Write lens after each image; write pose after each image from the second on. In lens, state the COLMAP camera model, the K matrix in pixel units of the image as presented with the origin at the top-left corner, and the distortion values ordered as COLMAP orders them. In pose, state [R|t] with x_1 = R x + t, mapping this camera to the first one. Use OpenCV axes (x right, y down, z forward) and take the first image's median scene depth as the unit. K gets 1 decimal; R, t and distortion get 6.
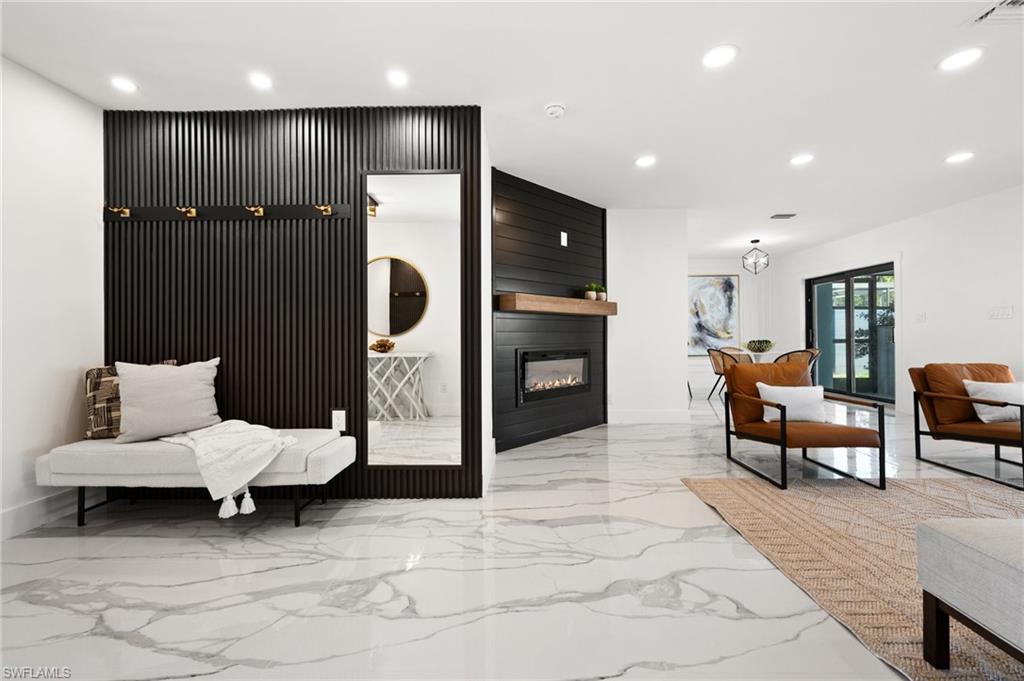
lens RADIAL K [[411.2, 0, 522.5], [0, 411.2, 334.8], [0, 0, 1]] dist [0.000436, 0.000208]
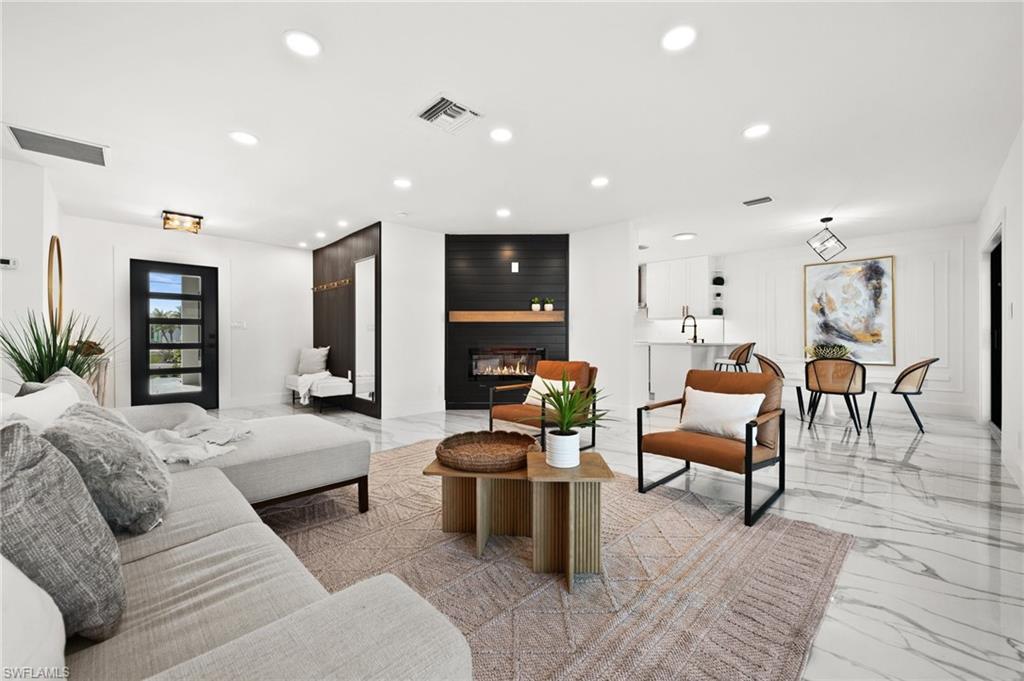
lens RADIAL K [[411.2, 0, 511.4], [0, 411.2, 340.6], [0, 0, 1]] dist [0.000436, 0.000208]
pose [[0.714539, 0.009947, -0.699525, 1.132351], [-0.001252, 0.999915, 0.012940, -0.006672], [0.699595, -0.008370, 0.714491, 0.010482]]
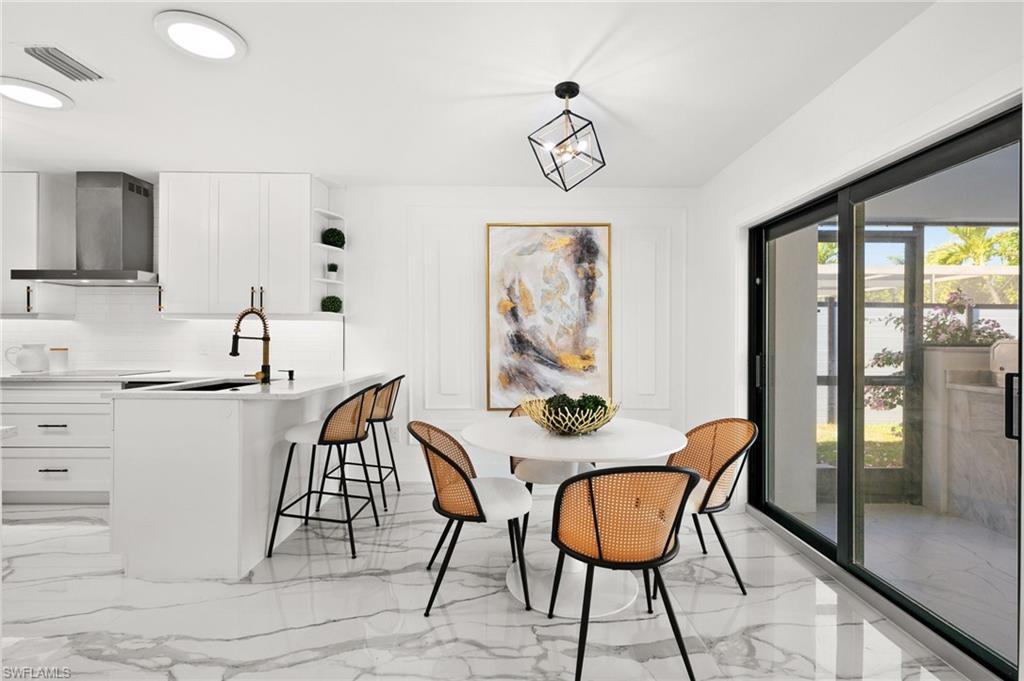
lens RADIAL K [[453.8, 0, 506.0], [0, 453.8, 337.3], [0, 0, 1]] dist [0.002227, -0.000020]
pose [[0.999881, 0.011015, 0.010806, 0.843472], [-0.011091, 0.999914, 0.006979, -0.058061], [-0.010729, -0.007098, 0.999917, 1.069777]]
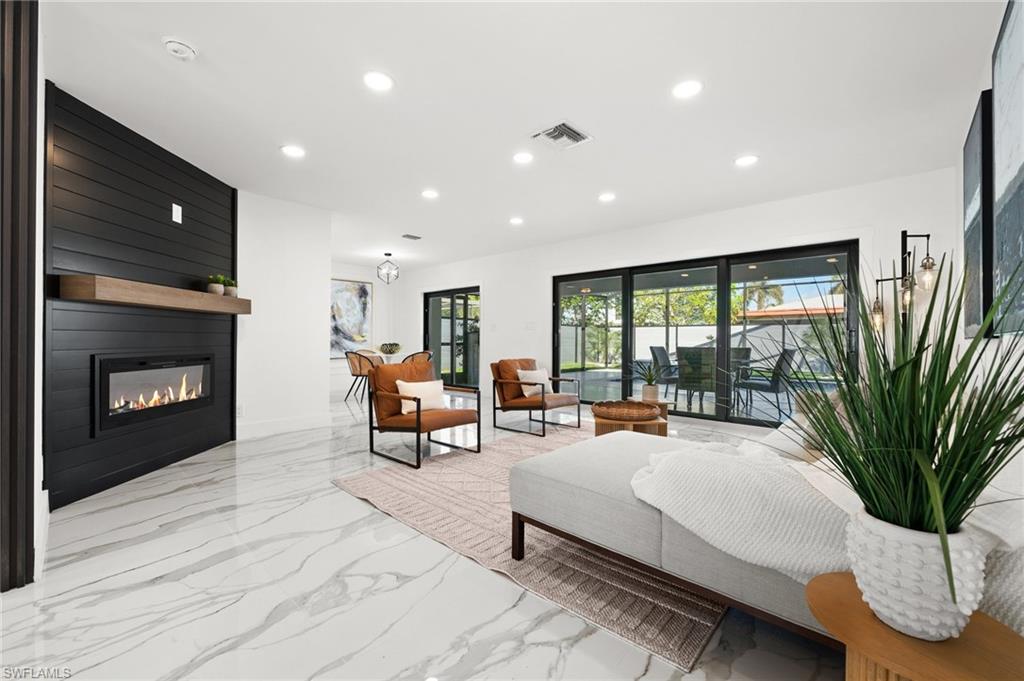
lens RADIAL K [[411.2, 0, 508.1], [0, 411.2, 341.9], [0, 0, 1]] dist [0.000436, 0.000208]
pose [[0.680605, 0.004524, 0.732637, -0.045398], [-0.011781, 0.999919, 0.004770, 0.000409], [-0.732556, -0.011878, 0.680603, 0.003014]]
